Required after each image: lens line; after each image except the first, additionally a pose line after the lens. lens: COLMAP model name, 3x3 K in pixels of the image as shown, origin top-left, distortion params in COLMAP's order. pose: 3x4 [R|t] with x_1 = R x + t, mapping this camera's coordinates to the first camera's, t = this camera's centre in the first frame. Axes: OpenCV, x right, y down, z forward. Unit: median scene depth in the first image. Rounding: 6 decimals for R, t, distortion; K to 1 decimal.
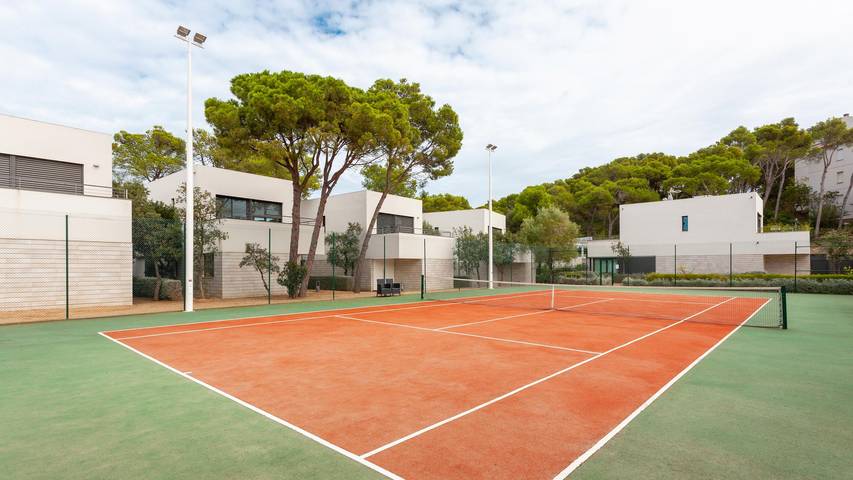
lens RADIAL K [[419.1, 0, 438.8], [0, 419.1, 268.9], [0, 0, 1]] dist [0.004032, 0.002497]
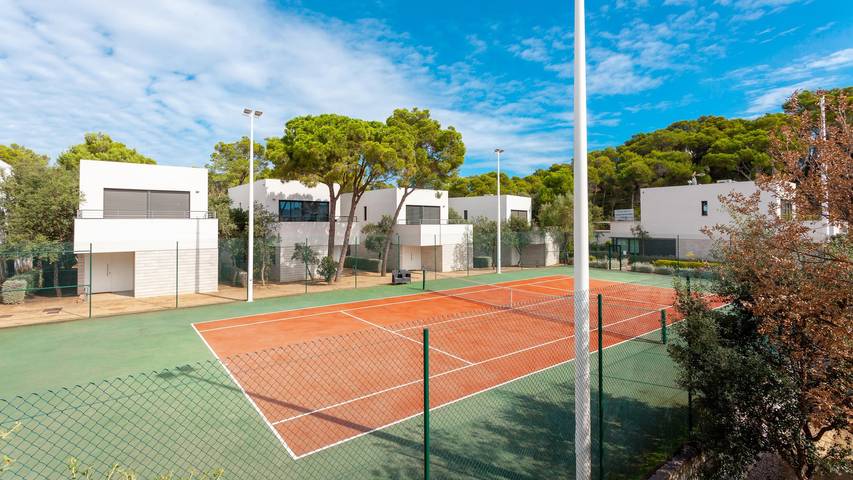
lens RADIAL K [[419.1, 0, 431.6], [0, 419.1, 211.5], [0, 0, 1]] dist [0.004032, 0.002497]
pose [[0.980368, -0.003273, -0.197147, 0.205875], [-0.000204, 0.999845, -0.017611, -0.124121], [0.197174, 0.017306, 0.980216, -0.202093]]
